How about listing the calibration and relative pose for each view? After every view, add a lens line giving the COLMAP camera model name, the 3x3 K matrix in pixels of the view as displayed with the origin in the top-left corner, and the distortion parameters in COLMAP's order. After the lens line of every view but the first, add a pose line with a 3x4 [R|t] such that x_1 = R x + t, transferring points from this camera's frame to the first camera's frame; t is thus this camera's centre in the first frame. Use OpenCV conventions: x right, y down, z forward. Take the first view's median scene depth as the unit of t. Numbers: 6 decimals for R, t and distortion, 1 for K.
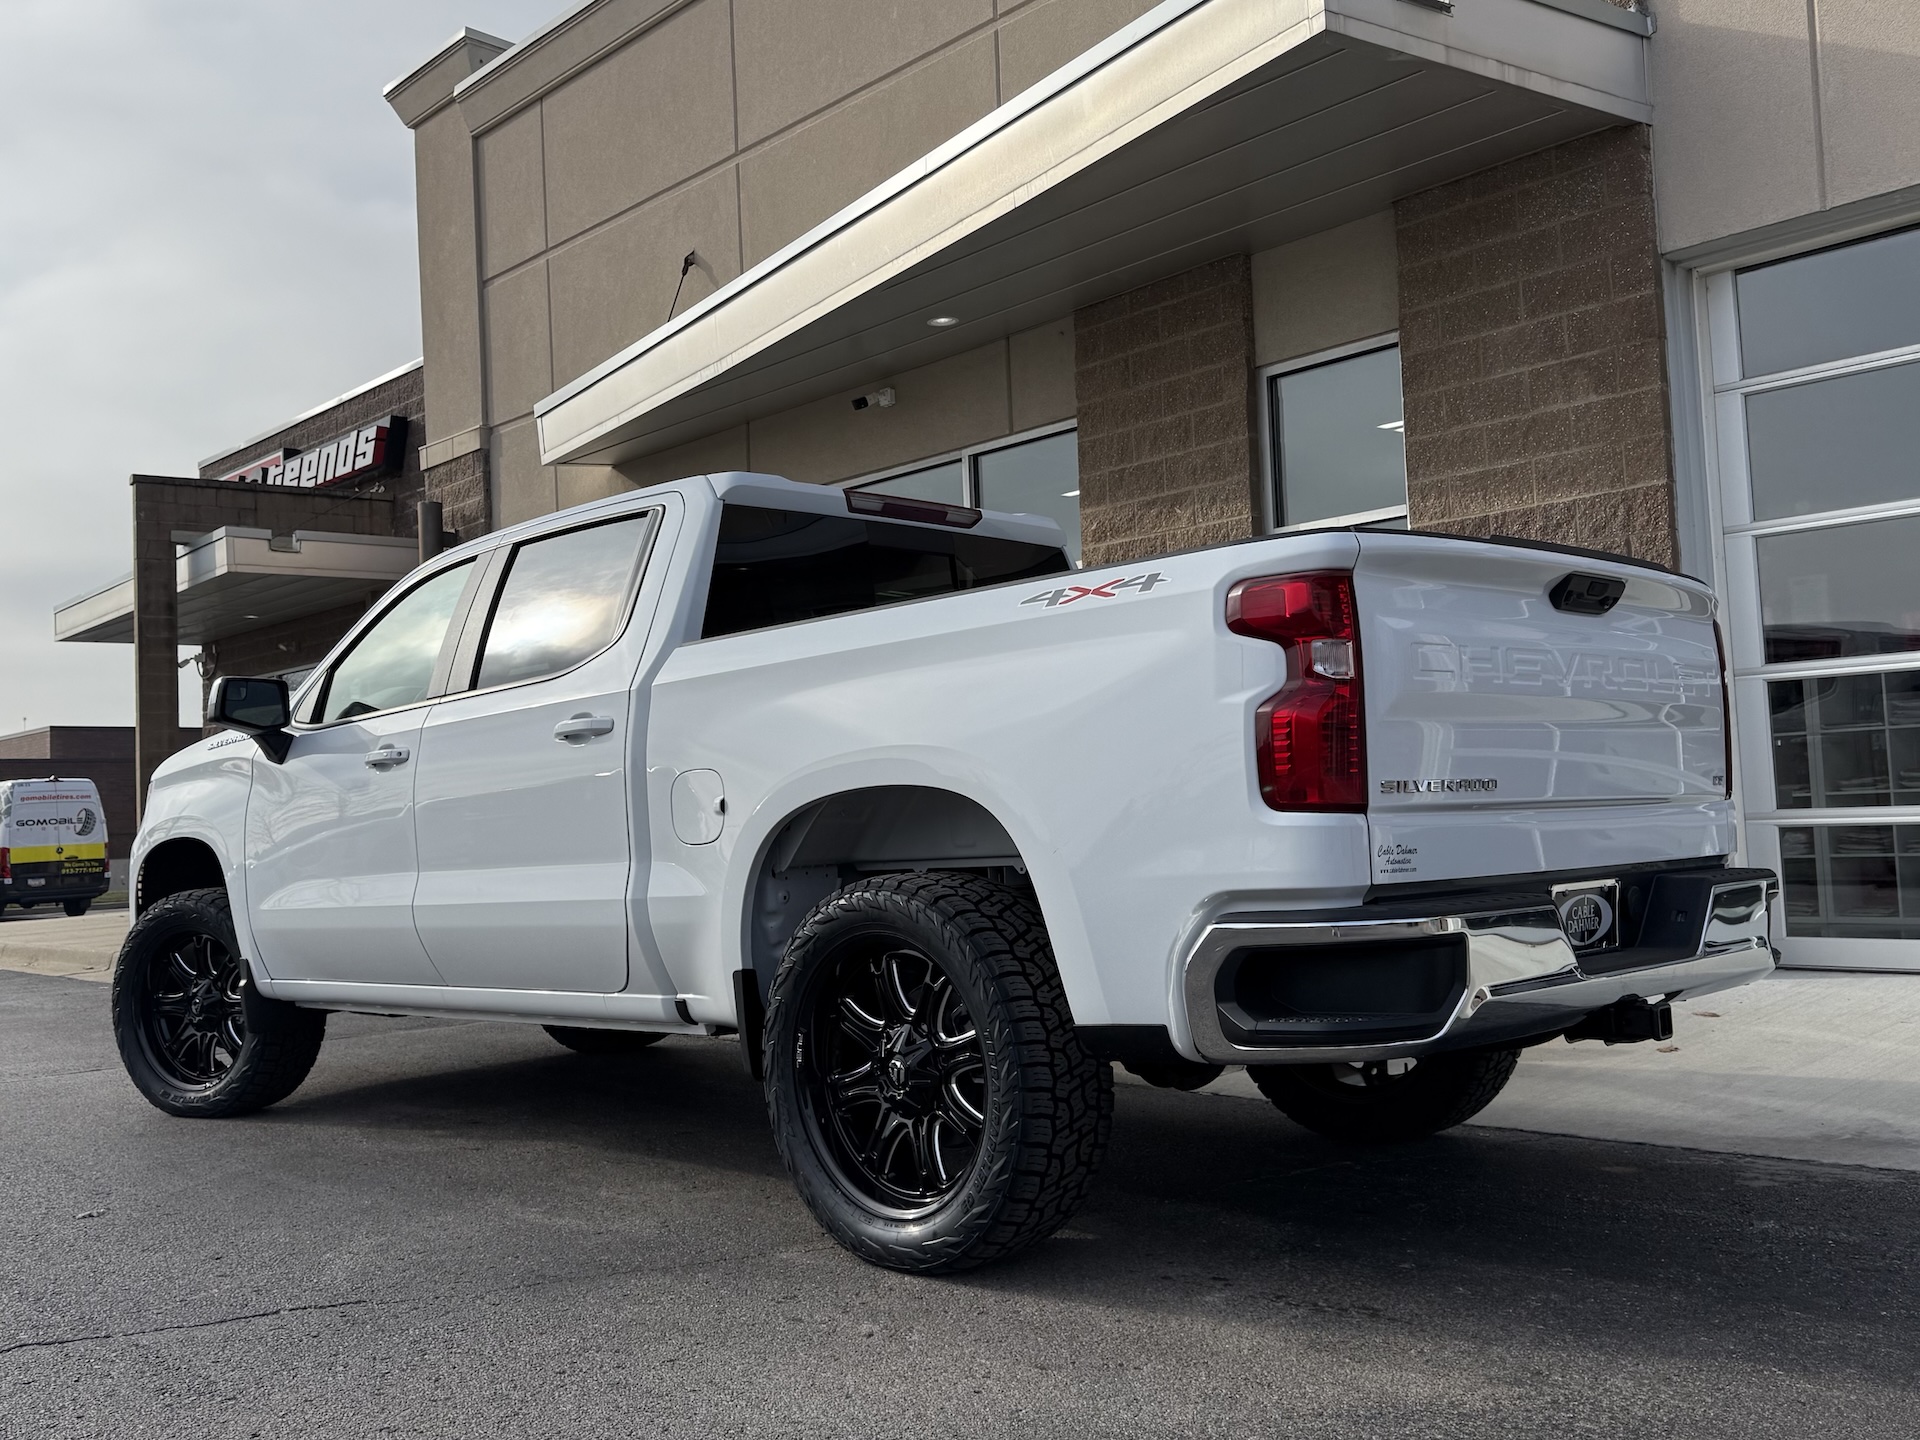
lens RADIAL K [[1755.0, 0, 888.8], [0, 1755.0, 754.9], [0, 0, 1]] dist [0.035293, 0.000000]
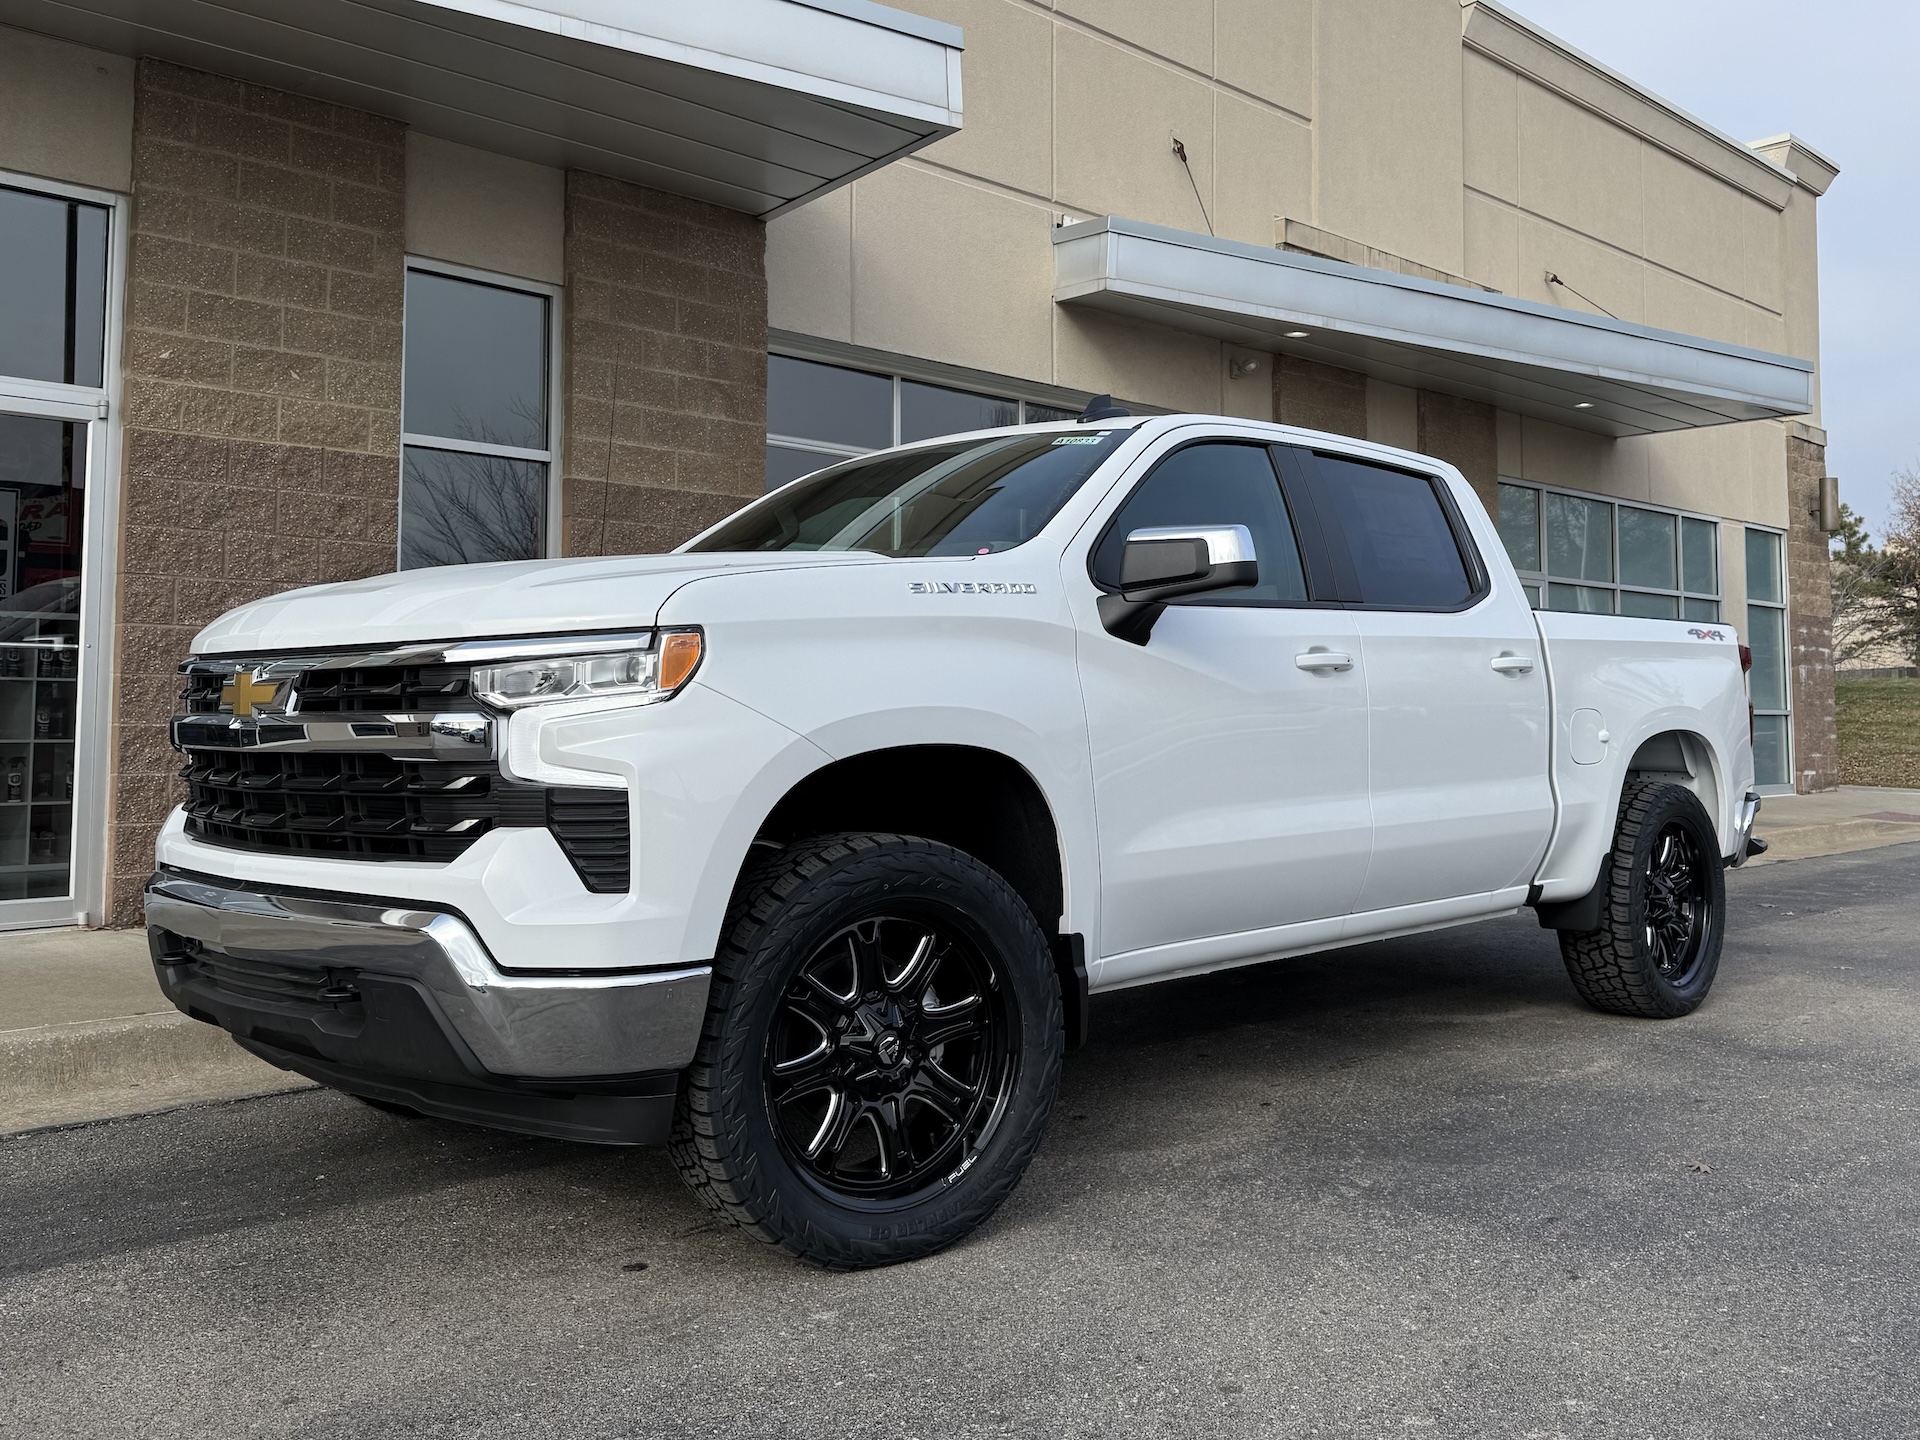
lens RADIAL K [[1665.1, 0, 983.1], [0, 1665.1, 670.5], [0, 0, 1]] dist [0.122877, -0.173268]
pose [[-0.033831, 0.066249, 0.997229, -0.566725], [-0.047485, 0.996567, -0.067816, 0.035750], [-0.998299, -0.049647, -0.030569, 0.609617]]
